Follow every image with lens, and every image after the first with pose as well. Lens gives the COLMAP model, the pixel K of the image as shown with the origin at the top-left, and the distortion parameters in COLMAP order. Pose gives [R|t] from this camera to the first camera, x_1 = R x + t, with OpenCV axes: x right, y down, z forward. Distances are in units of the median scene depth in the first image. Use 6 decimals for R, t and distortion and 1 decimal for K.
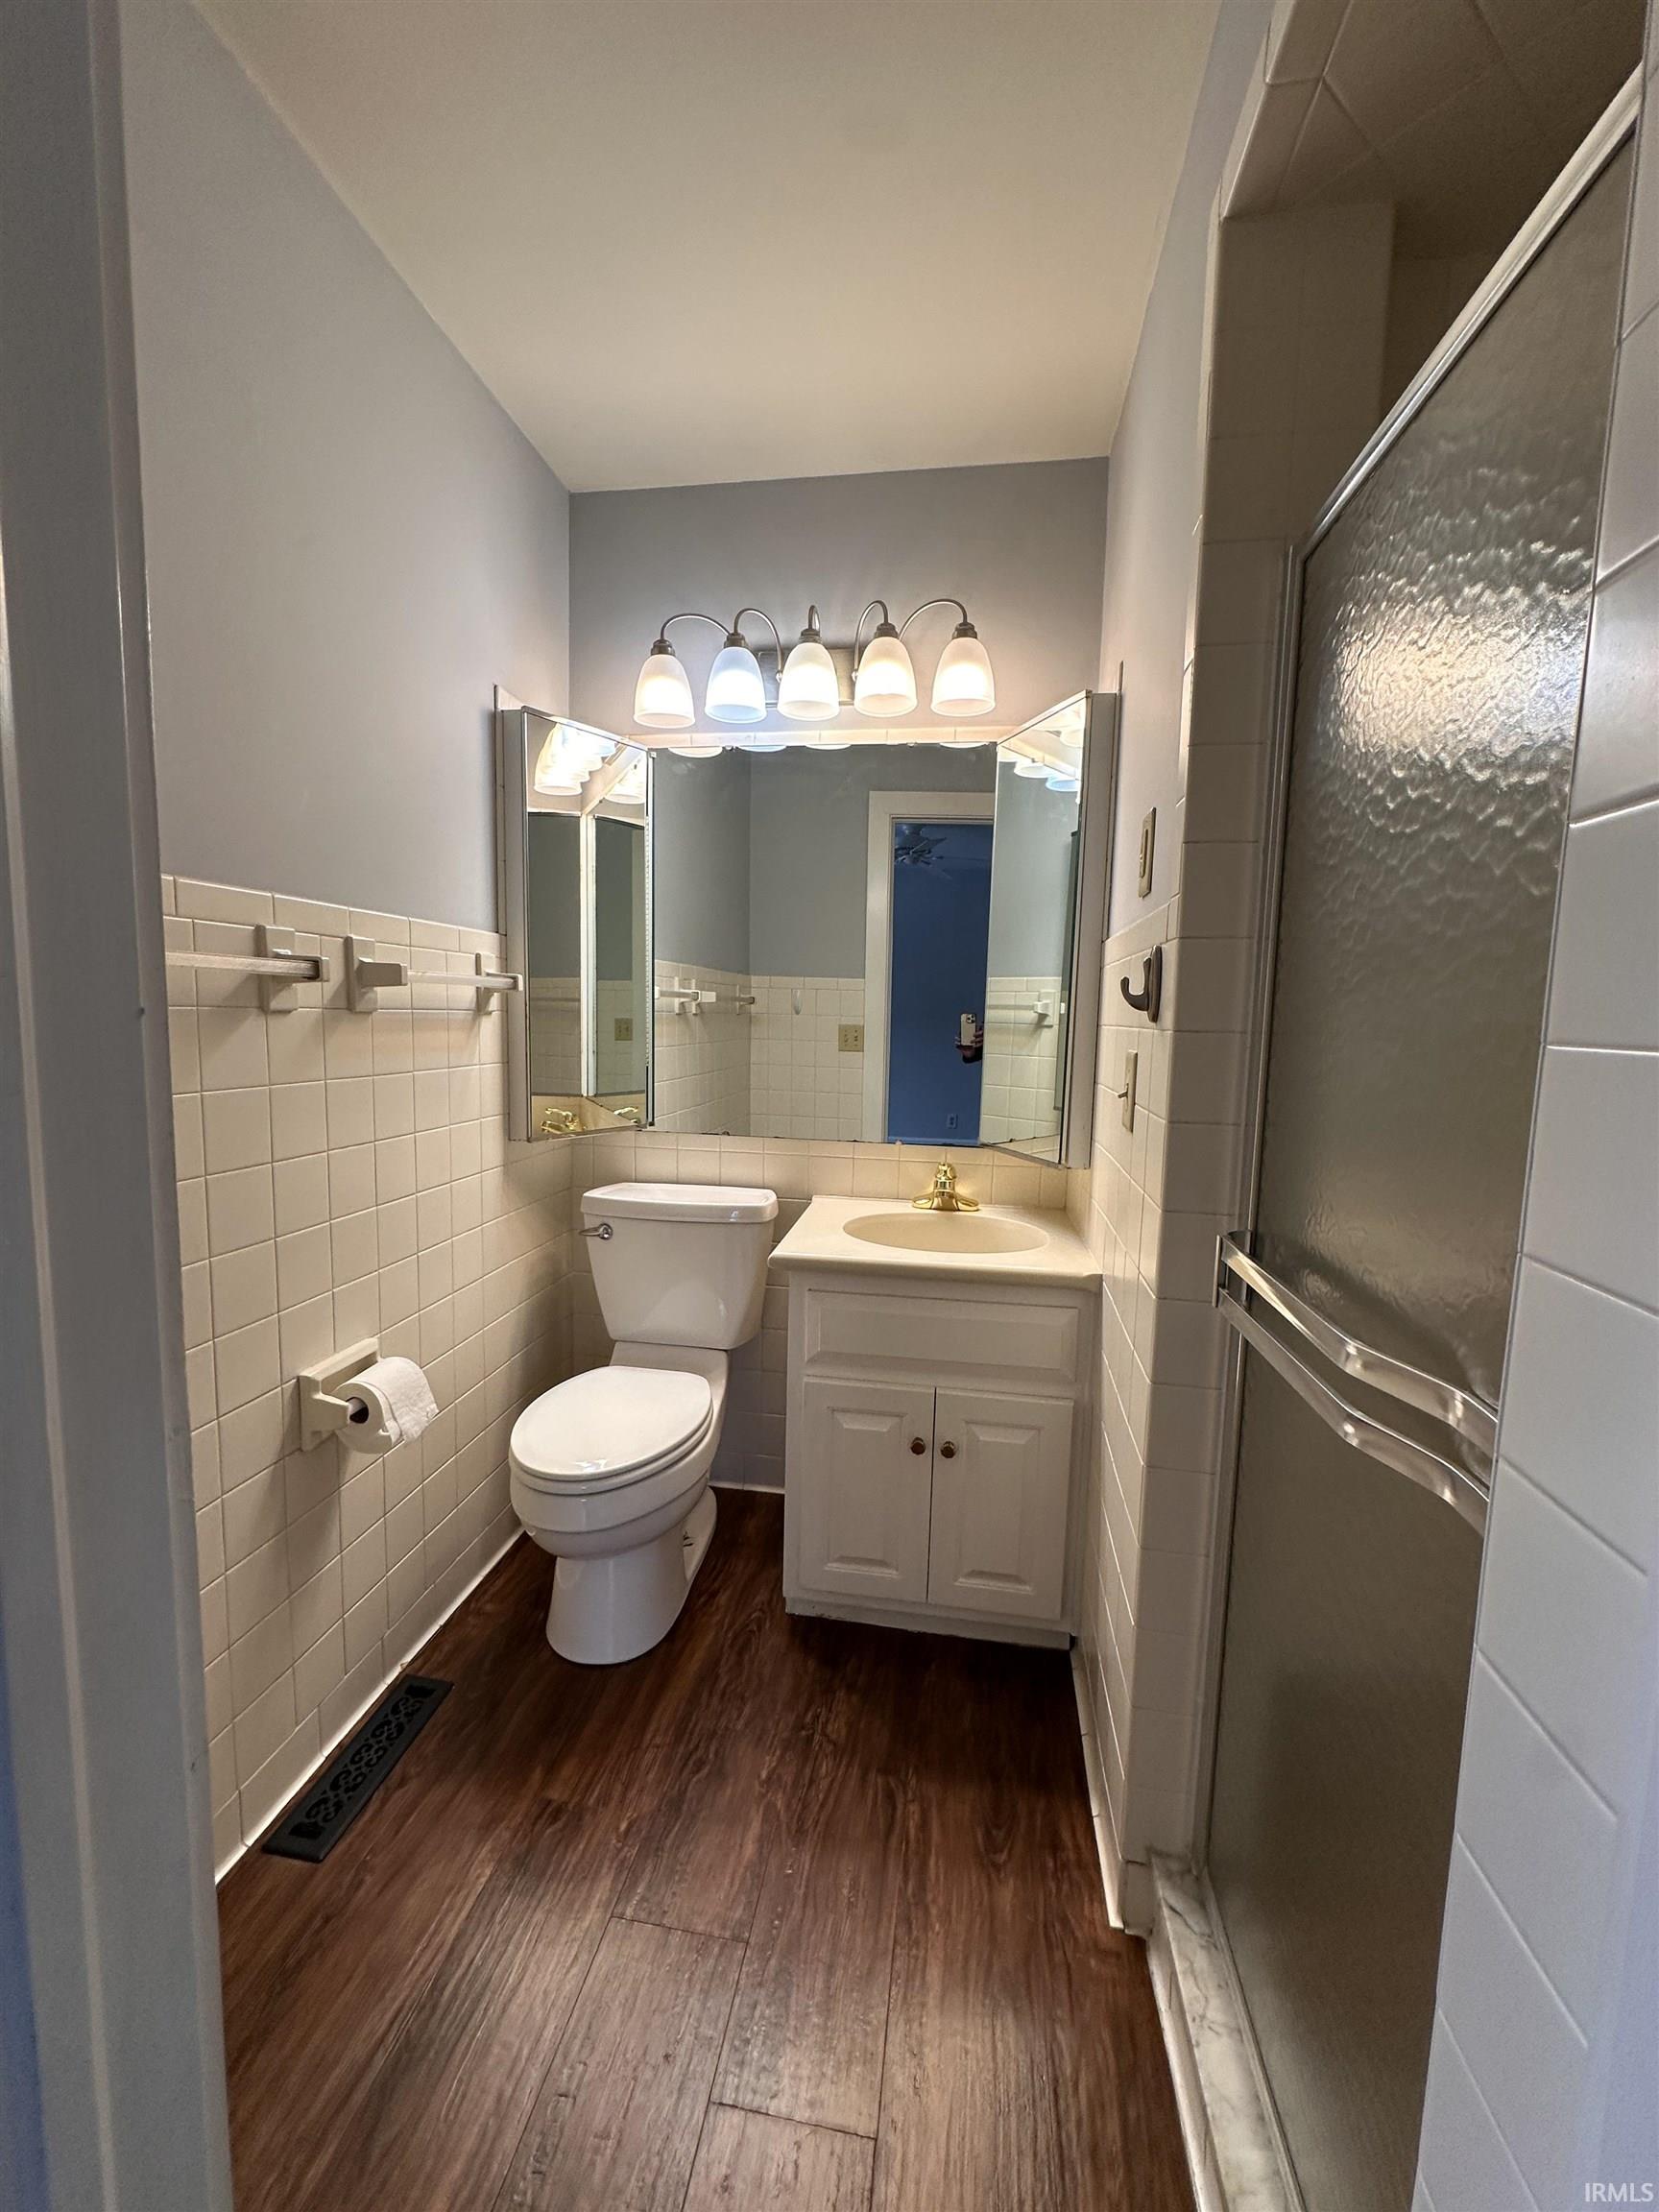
lens RADIAL K [[897.2, 0, 828.0], [0, 897.2, 1113.9], [0, 0, 1]] dist [-0.003092, -0.000569]
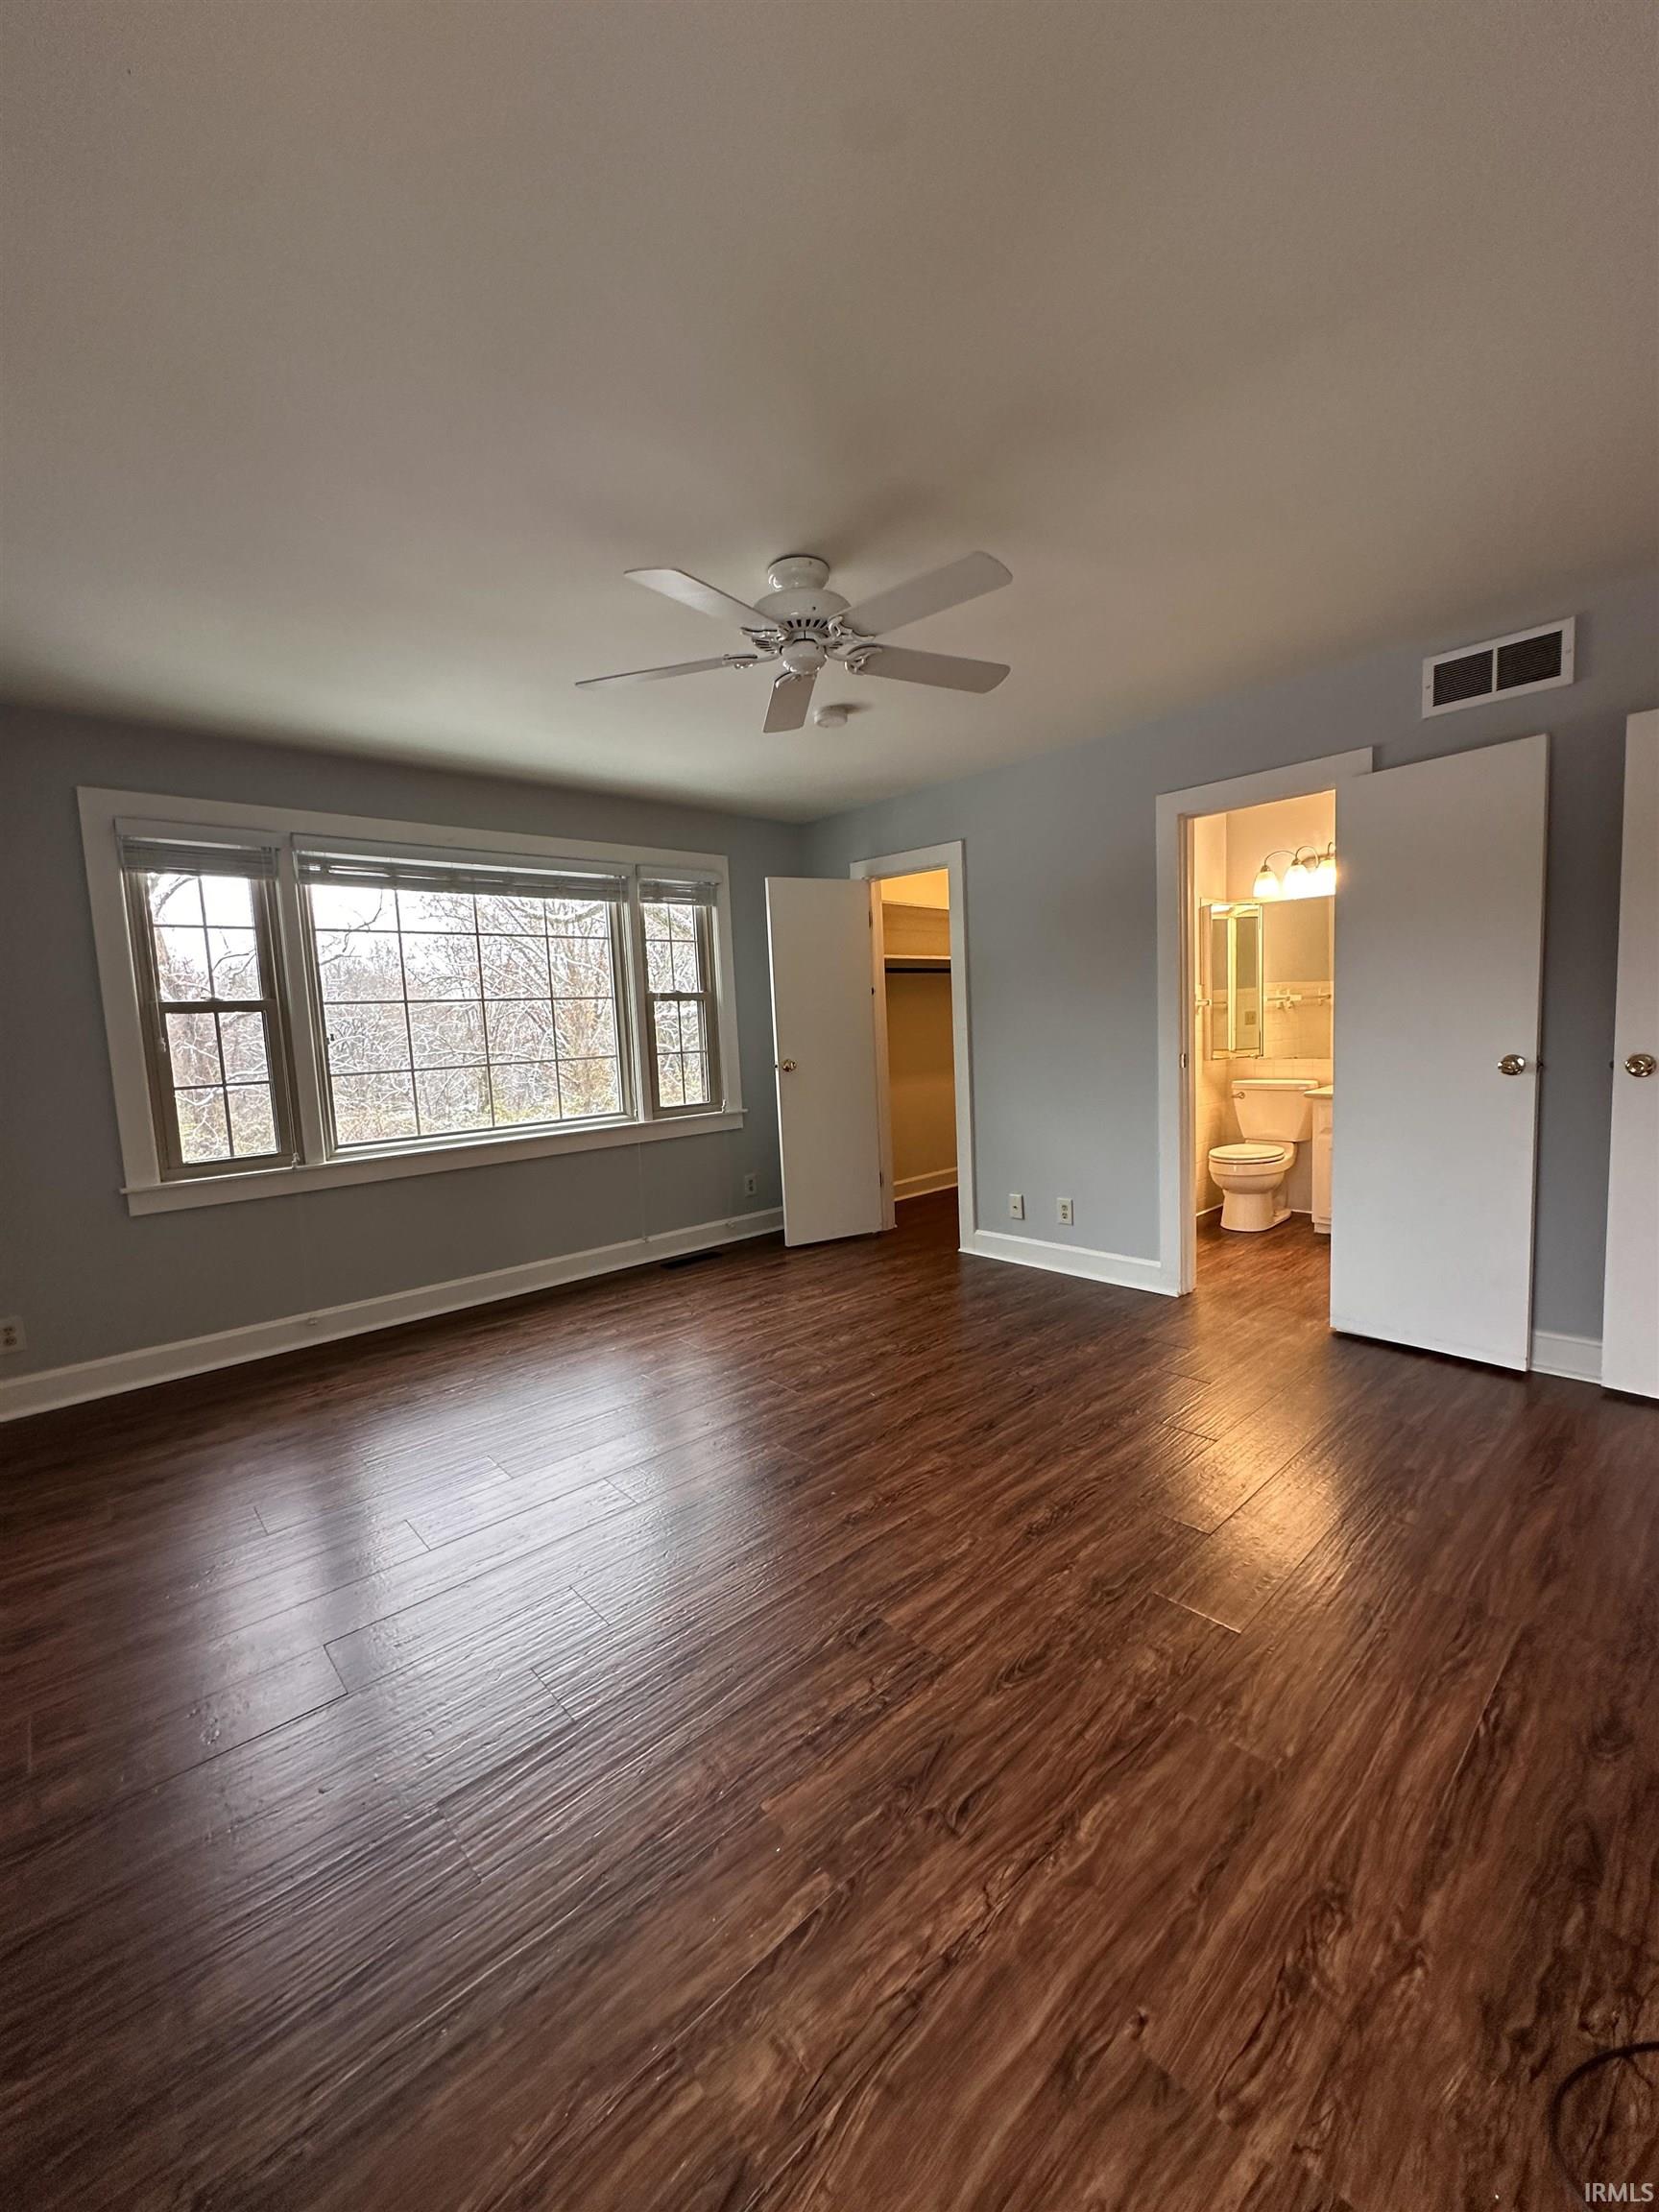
lens RADIAL K [[897.2, 0, 810.7], [0, 897.2, 1117.3], [0, 0, 1]] dist [-0.003092, -0.000569]
pose [[0.775861, 0.001488, -0.630902, 0.294077], [0.001603, 0.999989, 0.004330, 0.126744], [0.630901, -0.004371, 0.775851, -1.257917]]
